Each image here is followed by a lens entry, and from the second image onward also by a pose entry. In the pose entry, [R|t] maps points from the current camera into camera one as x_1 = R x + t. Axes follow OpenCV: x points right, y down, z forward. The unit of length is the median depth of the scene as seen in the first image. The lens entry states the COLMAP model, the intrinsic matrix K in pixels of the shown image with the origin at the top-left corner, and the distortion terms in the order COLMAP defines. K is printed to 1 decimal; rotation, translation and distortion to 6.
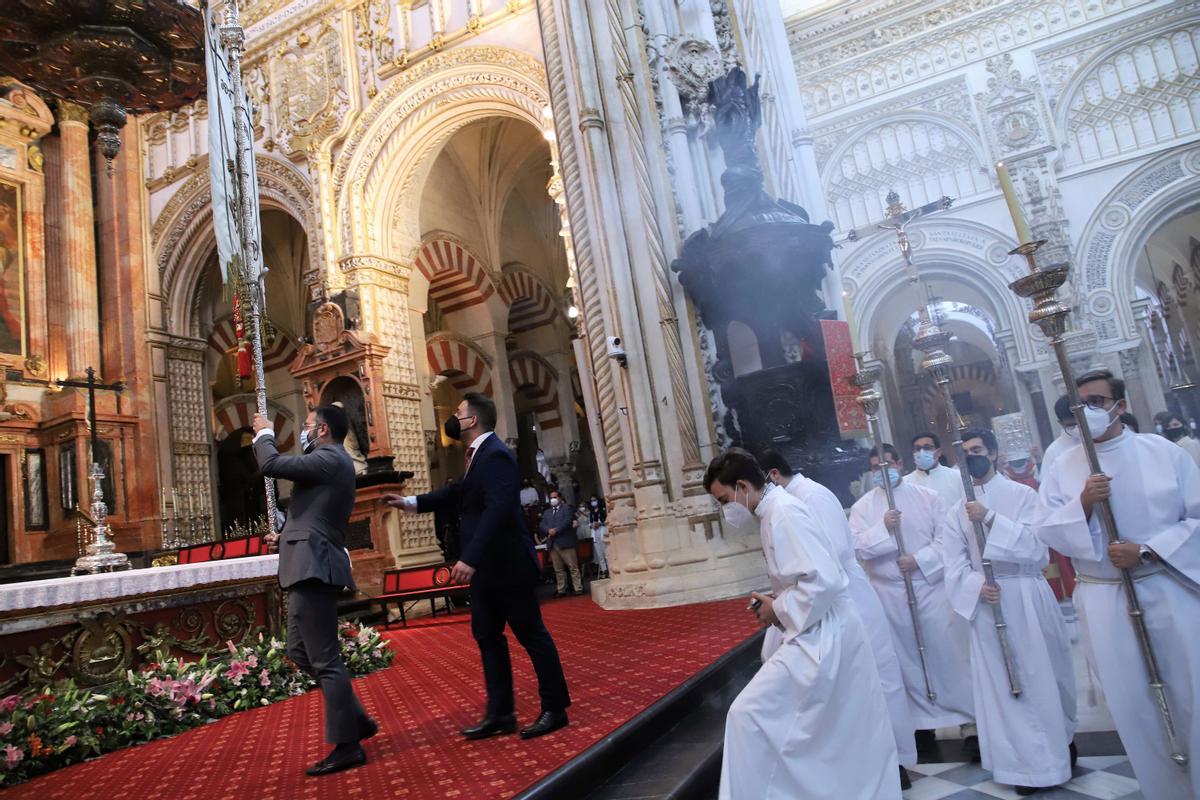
lens RADIAL K [[815.5, 0, 601.2], [0, 815.5, 412.0], [0, 0, 1]] dist [-0.134461, 0.092054]
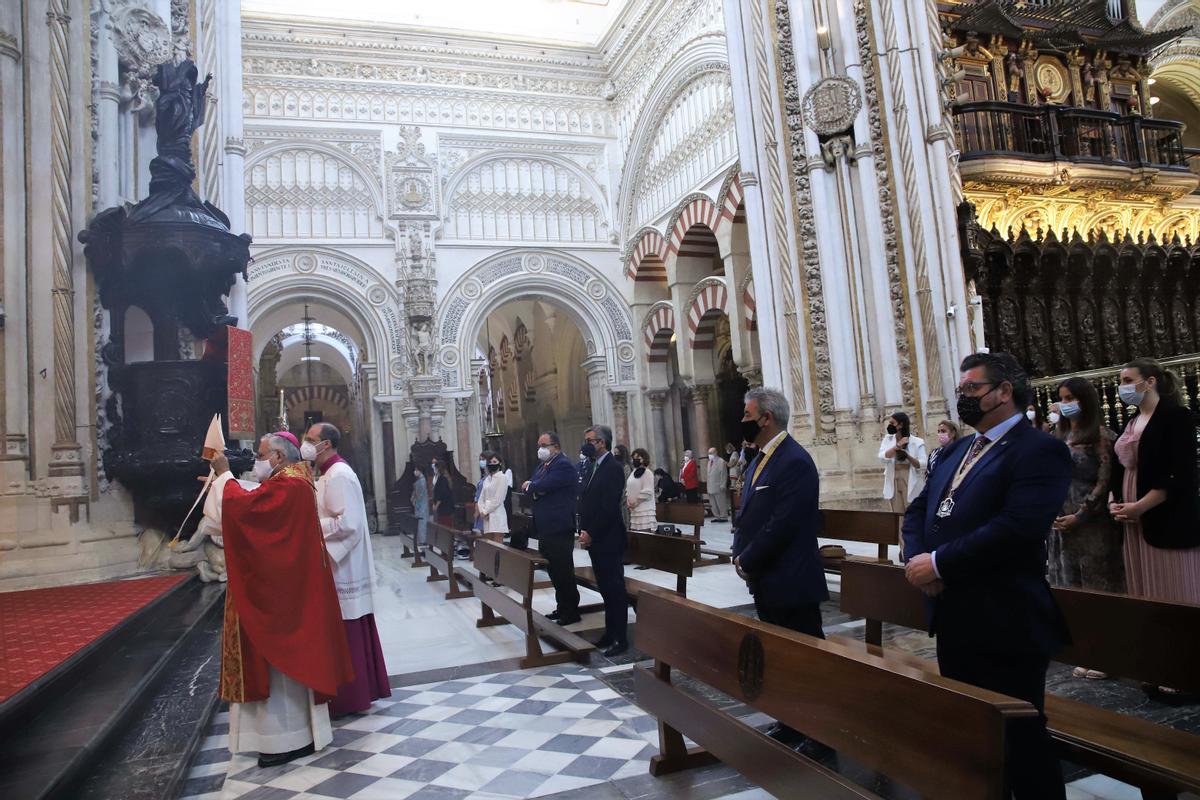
lens RADIAL K [[815.5, 0, 601.2], [0, 815.5, 412.0], [0, 0, 1]] dist [-0.134461, 0.092054]
pose [[0.702383, 0.151612, 0.695465, -0.067820], [-0.140890, 0.987334, -0.072948, 0.004235], [-0.697716, -0.046747, 0.714847, -0.073879]]
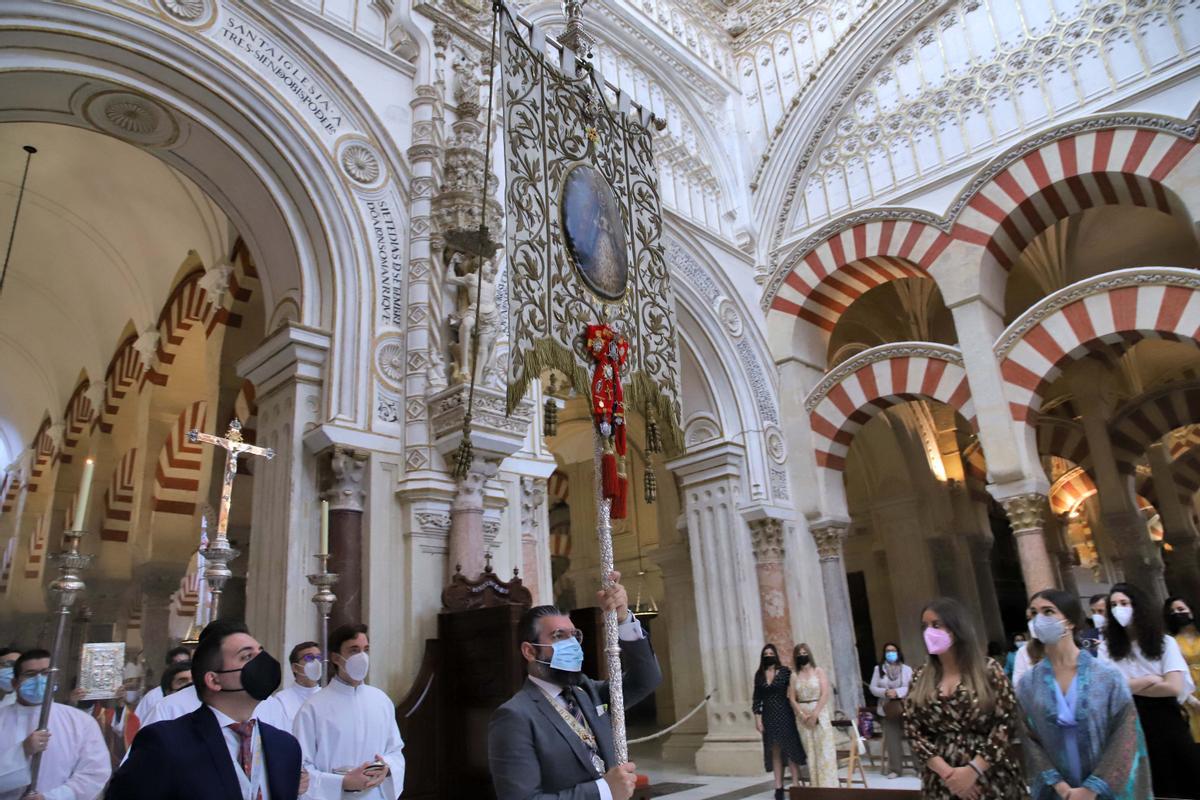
lens RADIAL K [[815.5, 0, 601.2], [0, 815.5, 412.0], [0, 0, 1]] dist [-0.134461, 0.092054]
pose [[0.305555, 0.427286, 0.850919, 0.370541], [-0.122353, 0.903869, -0.409939, 0.107616], [-0.944281, 0.021147, 0.328462, 1.134311]]
